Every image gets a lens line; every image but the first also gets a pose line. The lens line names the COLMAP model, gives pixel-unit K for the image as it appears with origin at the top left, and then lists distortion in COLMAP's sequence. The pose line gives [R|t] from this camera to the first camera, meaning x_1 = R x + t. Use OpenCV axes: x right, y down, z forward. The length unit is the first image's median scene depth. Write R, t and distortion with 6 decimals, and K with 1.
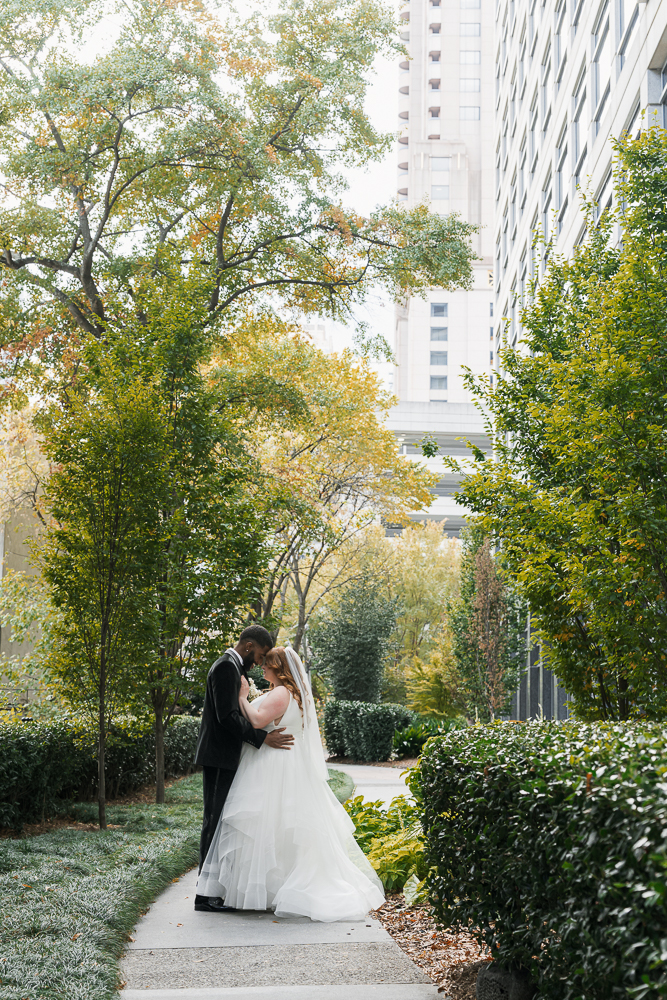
lens RADIAL K [[1331.8, 0, 333.5], [0, 1331.8, 500.0], [0, 0, 1]] dist [0.014110, 0.003353]
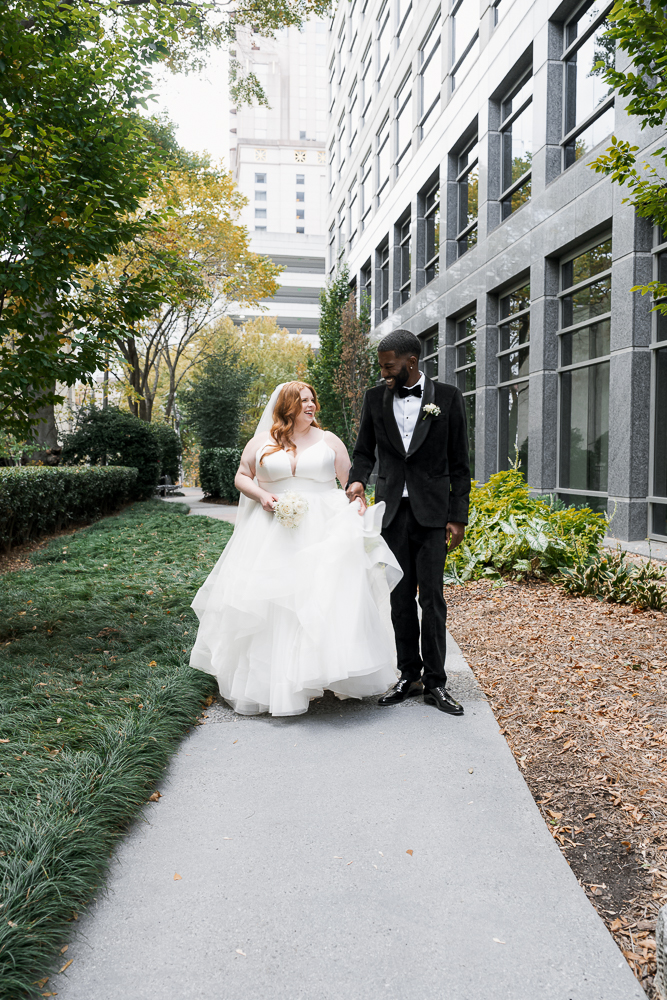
lens RADIAL K [[809.4, 0, 333.5], [0, 809.4, 500.0], [0, 0, 1]] dist [-0.009264, -0.004687]
pose [[0.984382, -0.025471, 0.174192, -0.009499], [-0.011873, 0.977619, 0.210046, 0.030921], [-0.175643, -0.208834, 0.962049, 0.199680]]
